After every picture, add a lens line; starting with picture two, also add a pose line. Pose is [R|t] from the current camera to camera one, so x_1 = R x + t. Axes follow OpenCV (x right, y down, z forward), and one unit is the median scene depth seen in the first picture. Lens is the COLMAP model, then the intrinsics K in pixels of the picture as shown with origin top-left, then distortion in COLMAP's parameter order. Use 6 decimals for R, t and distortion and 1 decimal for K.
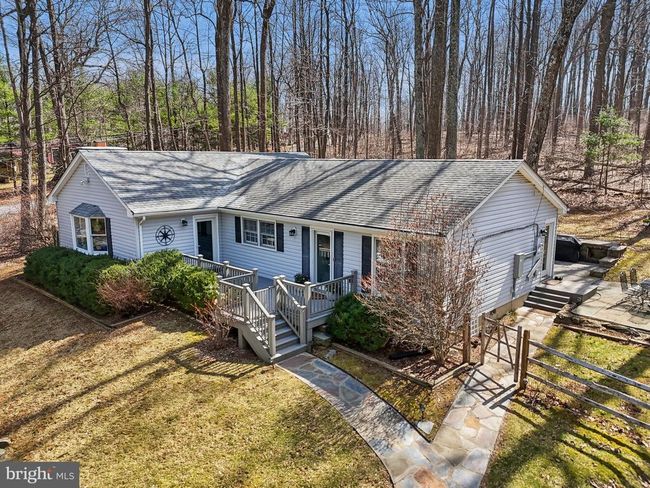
lens RADIAL K [[472.0, 0, 326.8], [0, 472.0, 240.3], [0, 0, 1]] dist [0.056626, -0.062583]
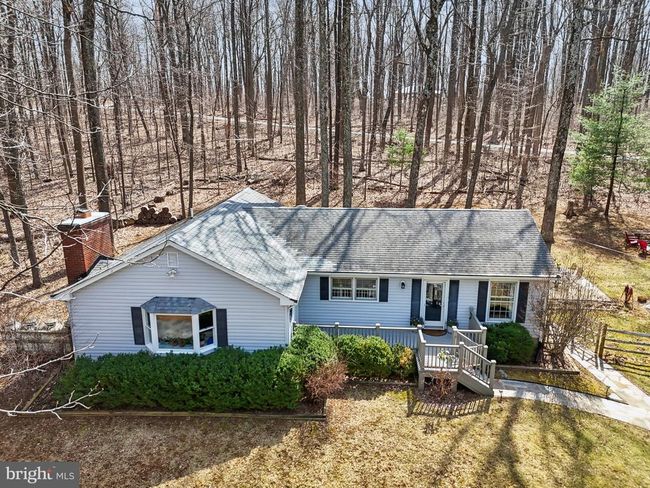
lens RADIAL K [[472.0, 0, 326.8], [0, 472.0, 240.3], [0, 0, 1]] dist [0.056626, -0.062583]
pose [[0.773280, -0.169680, 0.610939, -0.901248], [0.111165, 0.984884, 0.132834, -0.298794], [-0.624244, -0.034803, 0.780454, 0.172248]]
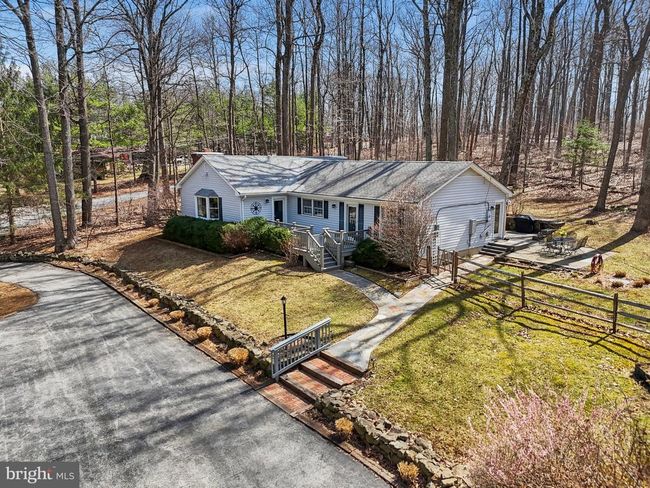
lens RADIAL K [[472.0, 0, 326.8], [0, 472.0, 240.3], [0, 0, 1]] dist [0.056626, -0.062583]
pose [[0.996207, 0.015393, -0.085643, 0.043408], [-0.015617, 0.999876, -0.001956, 0.101910], [0.085602, 0.003286, 0.996324, -0.610173]]
